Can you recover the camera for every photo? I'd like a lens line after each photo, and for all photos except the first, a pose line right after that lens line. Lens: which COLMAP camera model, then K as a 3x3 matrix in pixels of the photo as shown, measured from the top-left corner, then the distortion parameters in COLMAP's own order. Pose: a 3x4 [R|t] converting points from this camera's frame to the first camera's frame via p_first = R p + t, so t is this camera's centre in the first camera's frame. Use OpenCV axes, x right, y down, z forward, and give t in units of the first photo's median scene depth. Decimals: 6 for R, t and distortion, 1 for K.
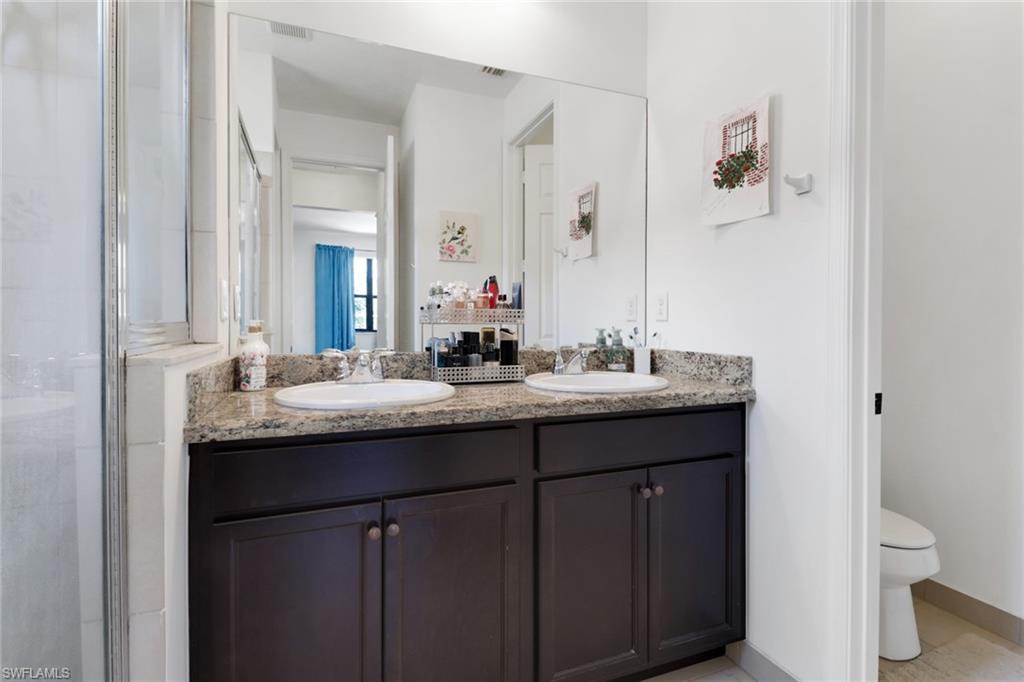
lens RADIAL K [[491.7, 0, 512.5], [0, 491.7, 328.2], [0, 0, 1]] dist [0.000171, -0.000508]
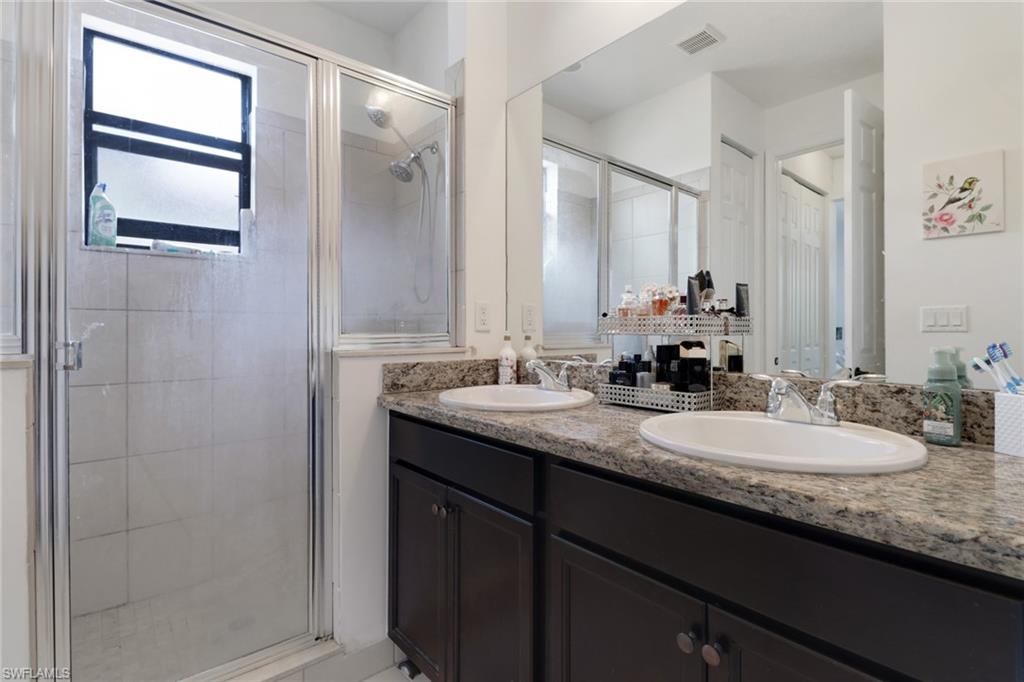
lens RADIAL K [[491.7, 0, 512.5], [0, 491.7, 328.2], [0, 0, 1]] dist [0.000171, -0.000508]
pose [[0.321417, -0.005187, -0.946923, 0.614631], [-0.010703, 0.999901, -0.009110, -0.010754], [0.946877, 0.013063, 0.321330, 0.522268]]
